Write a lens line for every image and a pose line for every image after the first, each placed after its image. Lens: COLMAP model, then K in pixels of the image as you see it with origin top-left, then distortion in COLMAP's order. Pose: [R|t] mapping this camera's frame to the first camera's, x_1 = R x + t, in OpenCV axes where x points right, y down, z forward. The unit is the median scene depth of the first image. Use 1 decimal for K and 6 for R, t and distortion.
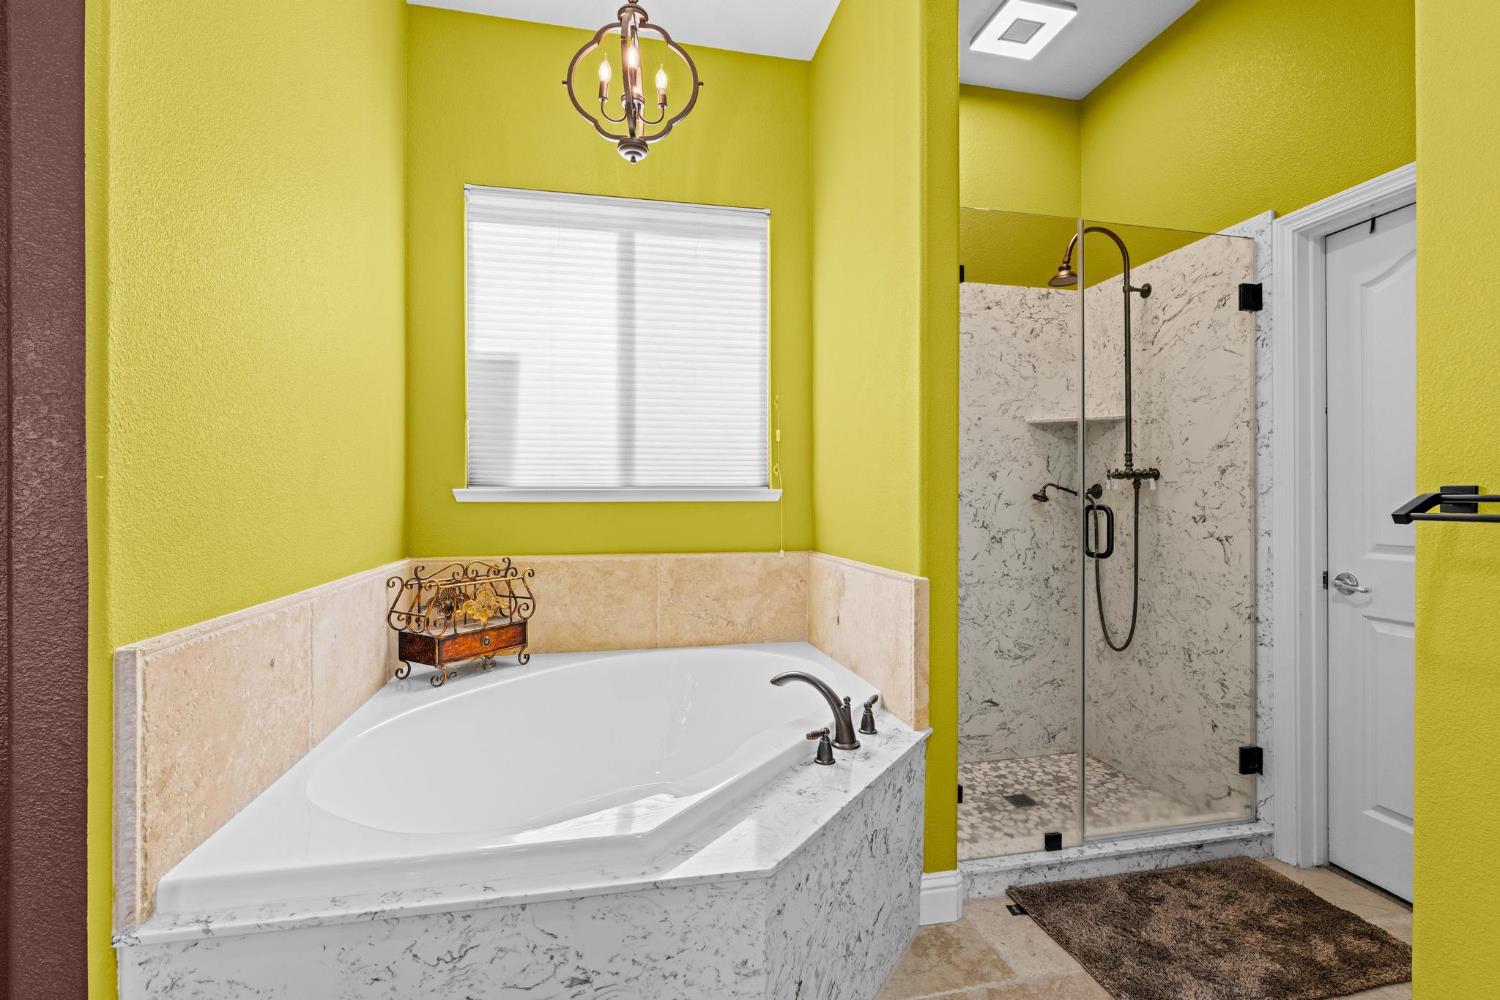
lens RADIAL K [[684.6, 0, 749.3], [0, 684.6, 497.3], [0, 0, 1]] dist [-0.009242, 0.003192]
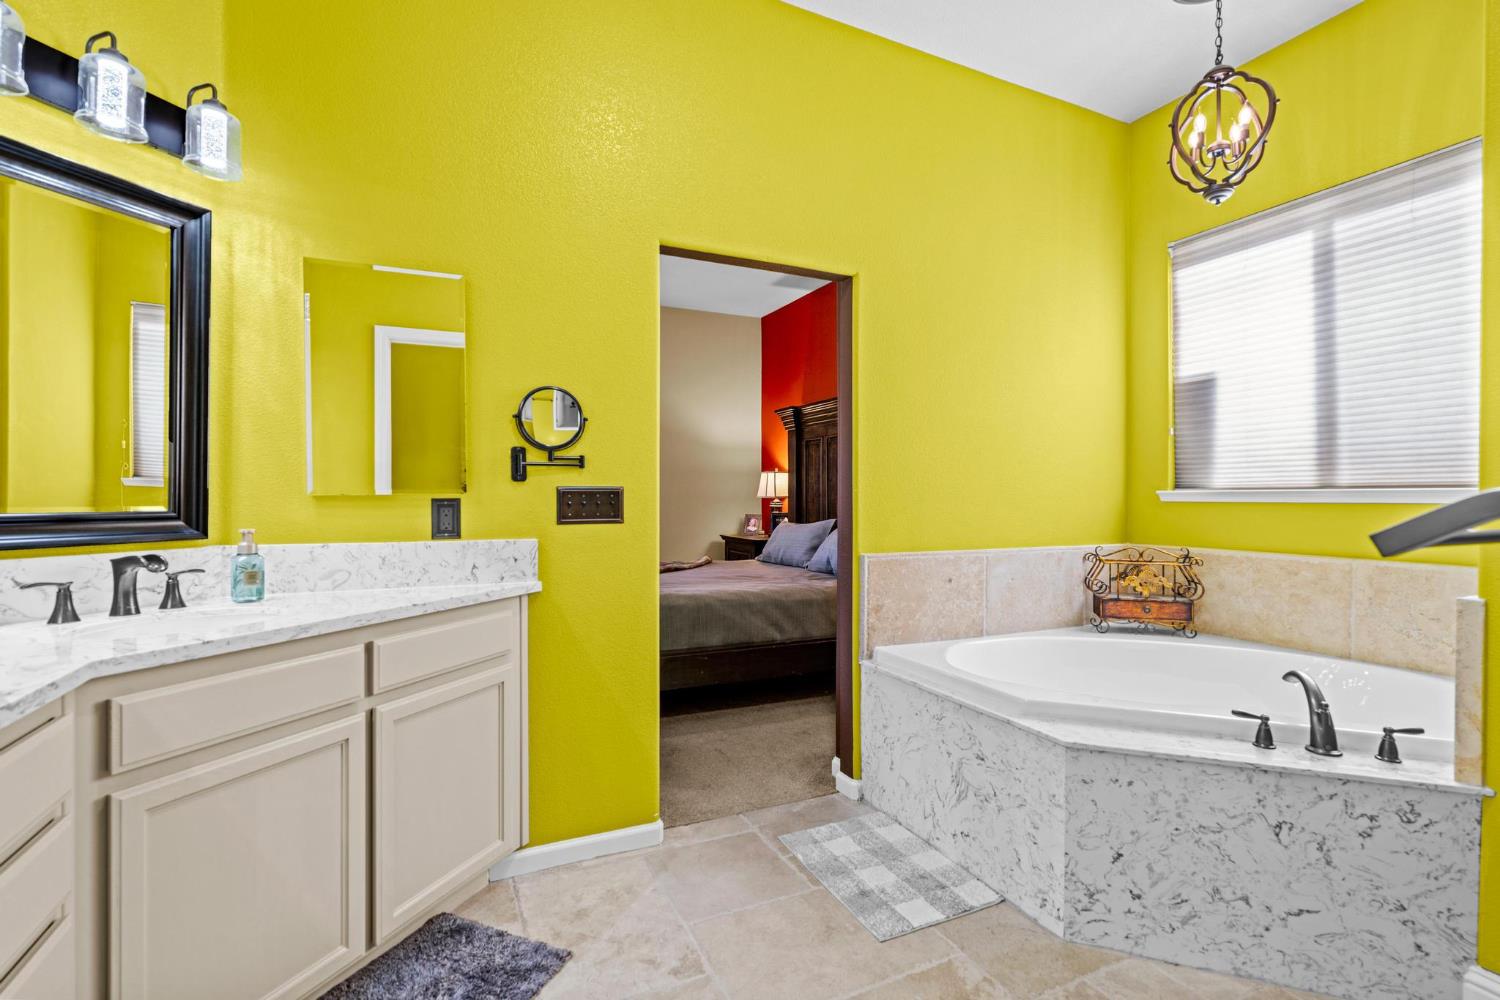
lens RADIAL K [[684.6, 0, 743.8], [0, 684.6, 498.1], [0, 0, 1]] dist [-0.009242, 0.003192]
pose [[0.213940, 0.002443, -0.976844, 0.742164], [-0.001395, 0.999997, 0.002195, -0.001137], [0.976846, 0.000893, 0.213942, -0.015530]]
